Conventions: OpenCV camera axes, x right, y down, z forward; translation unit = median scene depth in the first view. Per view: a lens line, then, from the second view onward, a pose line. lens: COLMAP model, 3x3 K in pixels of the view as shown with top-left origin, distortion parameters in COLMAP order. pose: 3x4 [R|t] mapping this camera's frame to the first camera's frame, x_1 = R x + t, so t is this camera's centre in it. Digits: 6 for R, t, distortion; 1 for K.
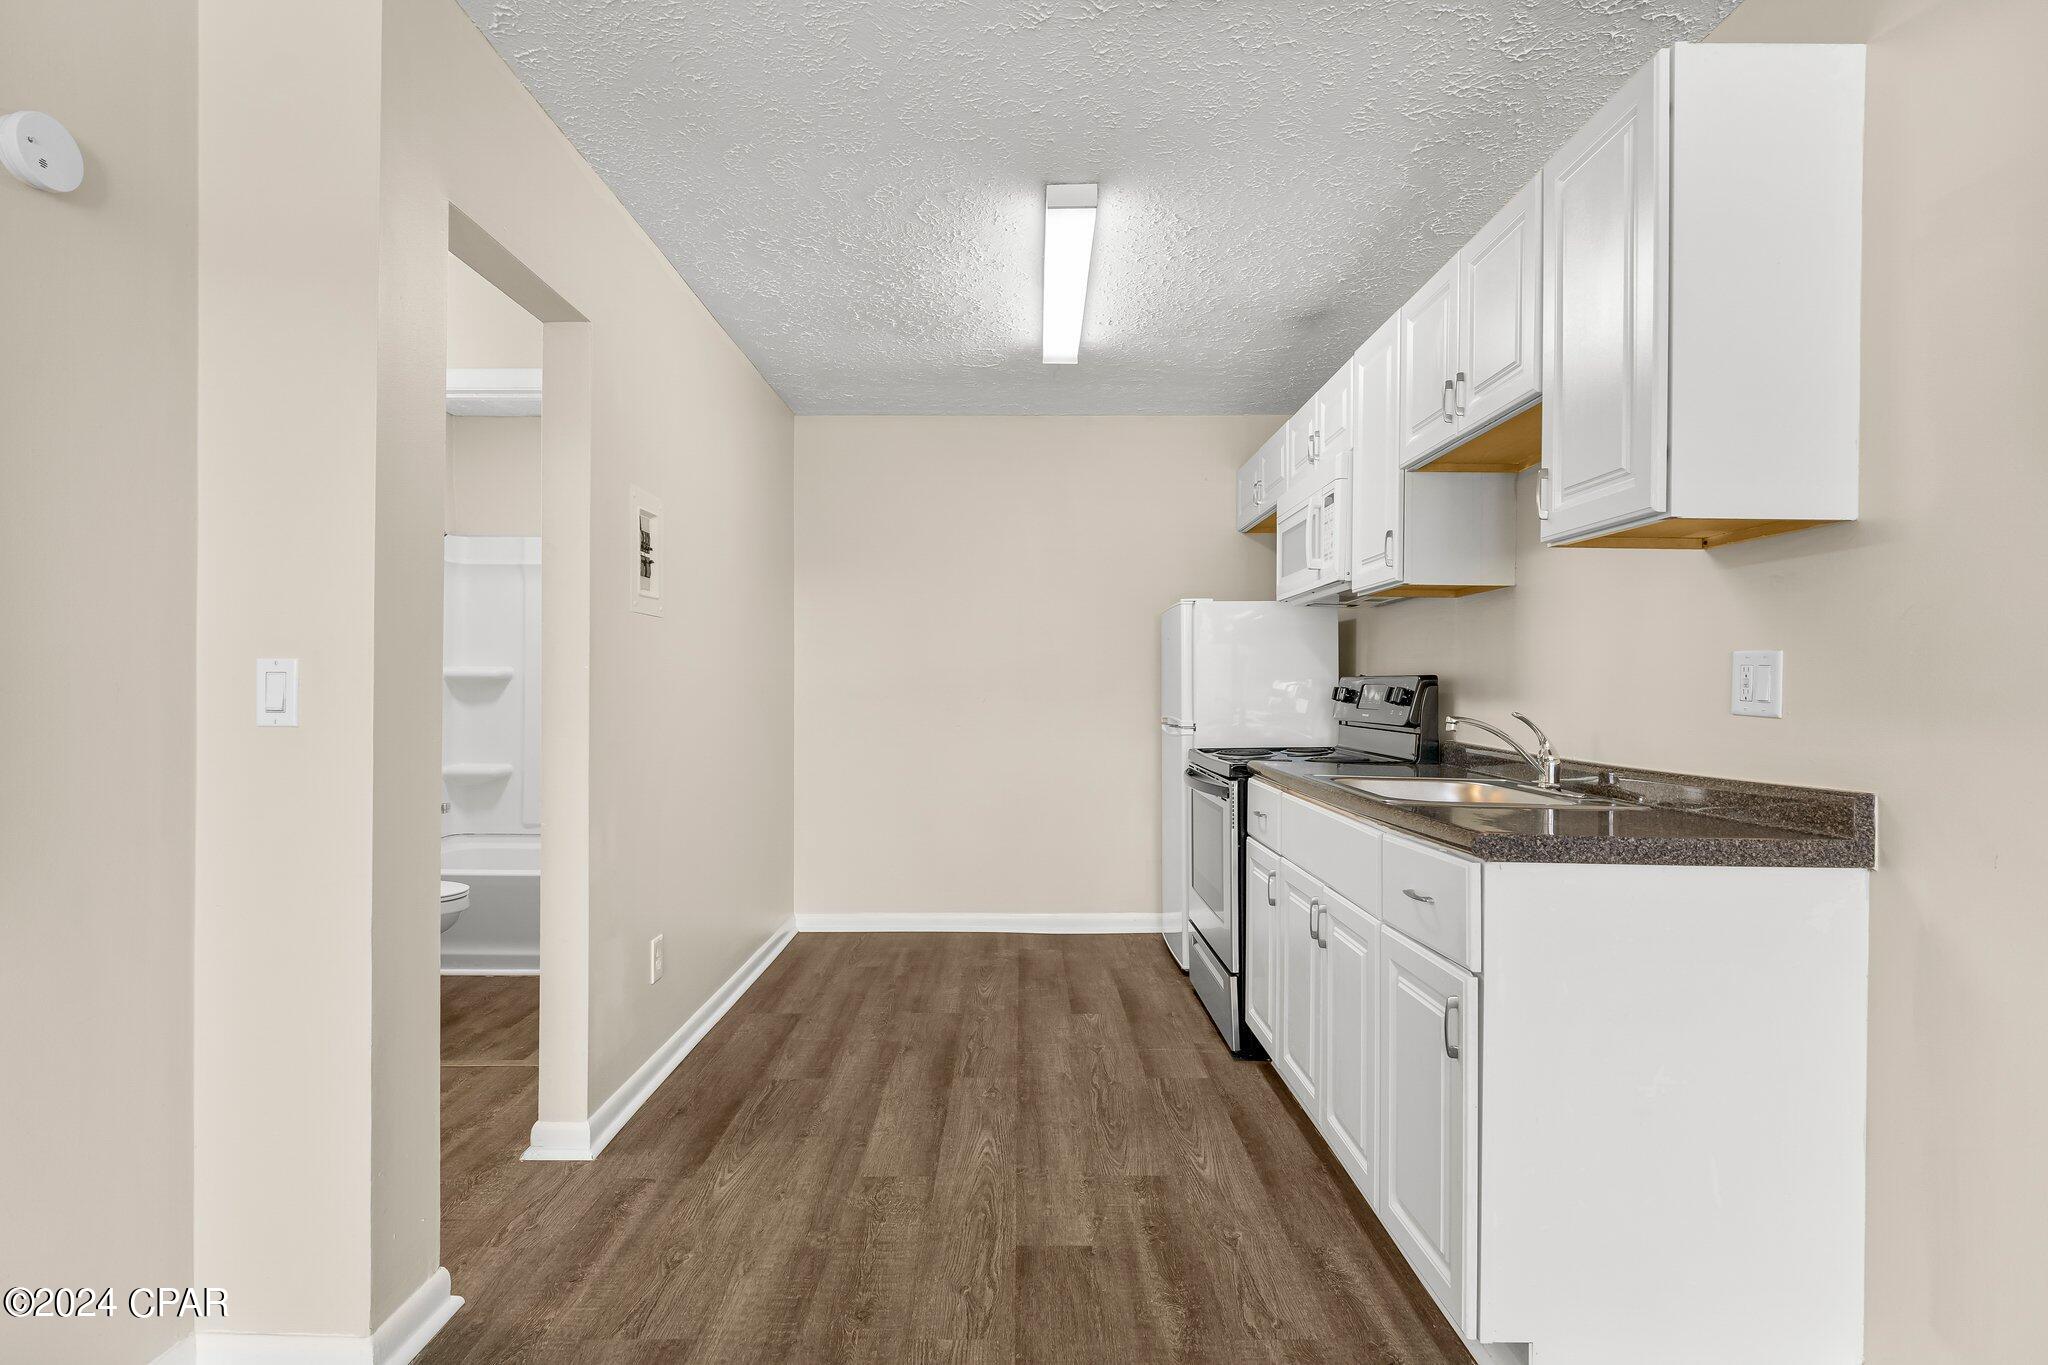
lens RADIAL K [[1023.9, 0, 1018.0], [0, 1023.9, 685.9], [0, 0, 1]] dist [0.000042, -0.000518]
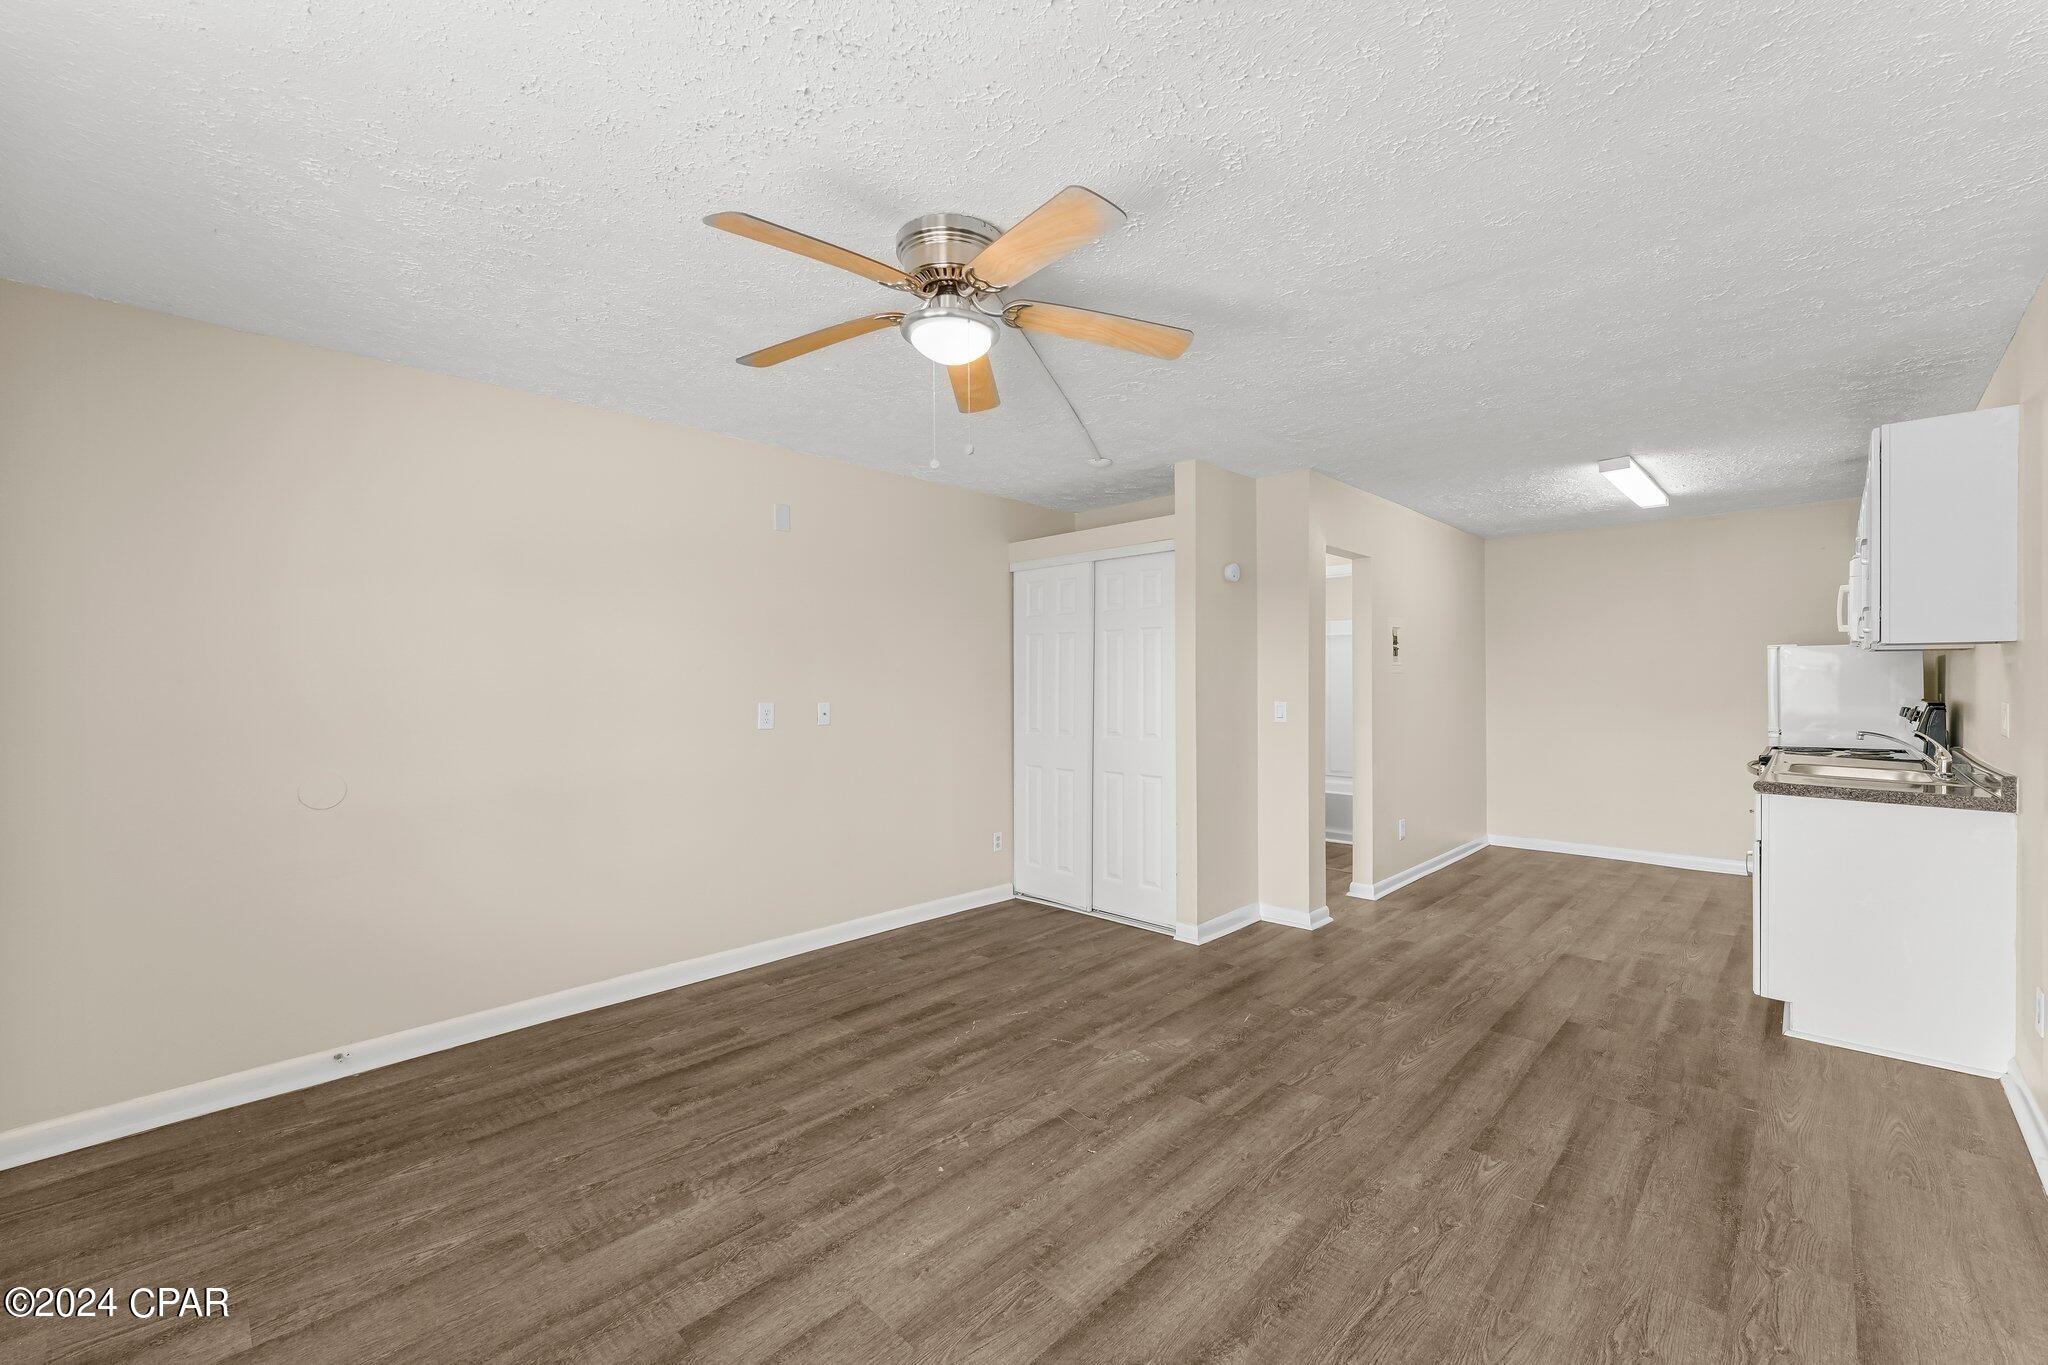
lens RADIAL K [[827.1, 0, 1017.7], [0, 827.1, 682.4], [0, 0, 1]] dist [-0.001089, -0.001176]
pose [[0.712527, -0.006846, -0.701612, 0.350226], [0.008244, 0.999965, -0.001385, -0.059698], [0.701597, -0.004797, 0.712558, -0.961345]]
